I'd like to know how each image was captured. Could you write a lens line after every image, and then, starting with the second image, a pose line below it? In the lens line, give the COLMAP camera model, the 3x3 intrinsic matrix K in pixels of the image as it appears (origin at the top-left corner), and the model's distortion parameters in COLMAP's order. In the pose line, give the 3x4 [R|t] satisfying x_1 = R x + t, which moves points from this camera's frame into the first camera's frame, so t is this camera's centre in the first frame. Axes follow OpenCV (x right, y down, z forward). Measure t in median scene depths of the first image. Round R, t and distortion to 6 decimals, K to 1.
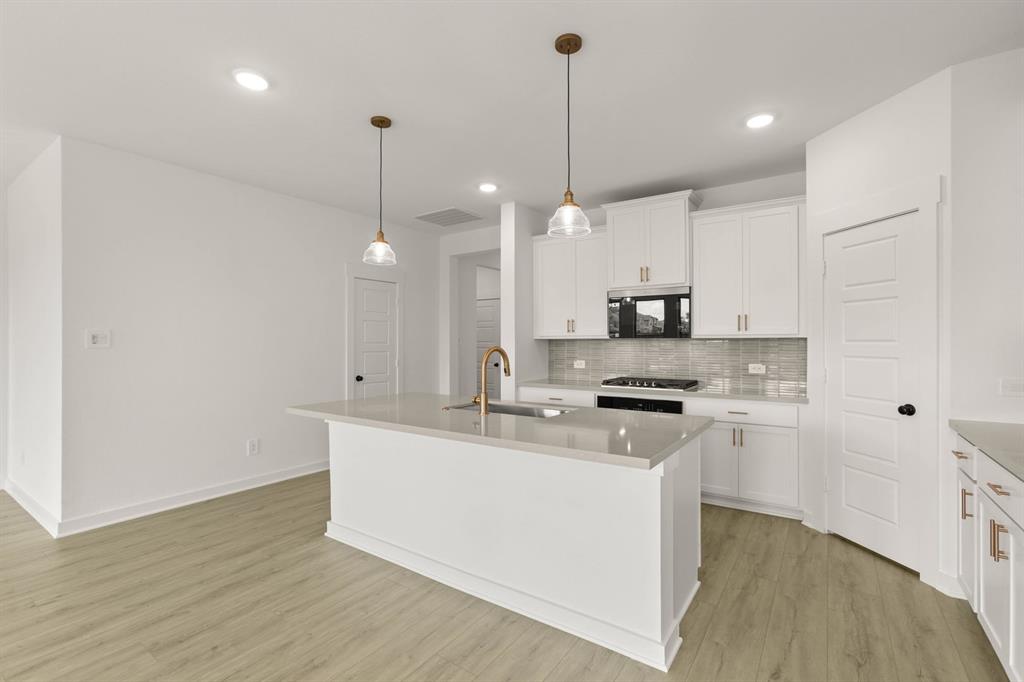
lens RADIAL K [[458.0, 0, 509.9], [0, 458.0, 341.2], [0, 0, 1]] dist [-0.016502, 0.009926]
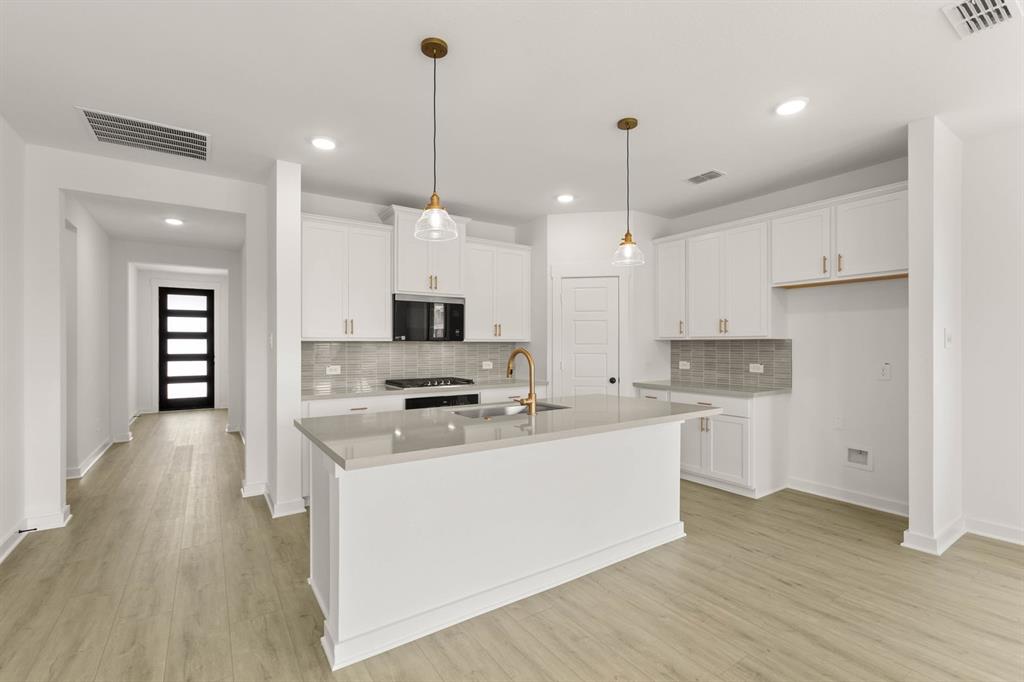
lens RADIAL K [[458.0, 0, 511.5], [0, 458.0, 345.8], [0, 0, 1]] dist [-0.016502, 0.009926]
pose [[0.363854, 0.000009, 0.931456, -0.685669], [-0.001561, 0.999999, 0.000600, 0.003442], [-0.931455, -0.001672, 0.363853, 0.449991]]
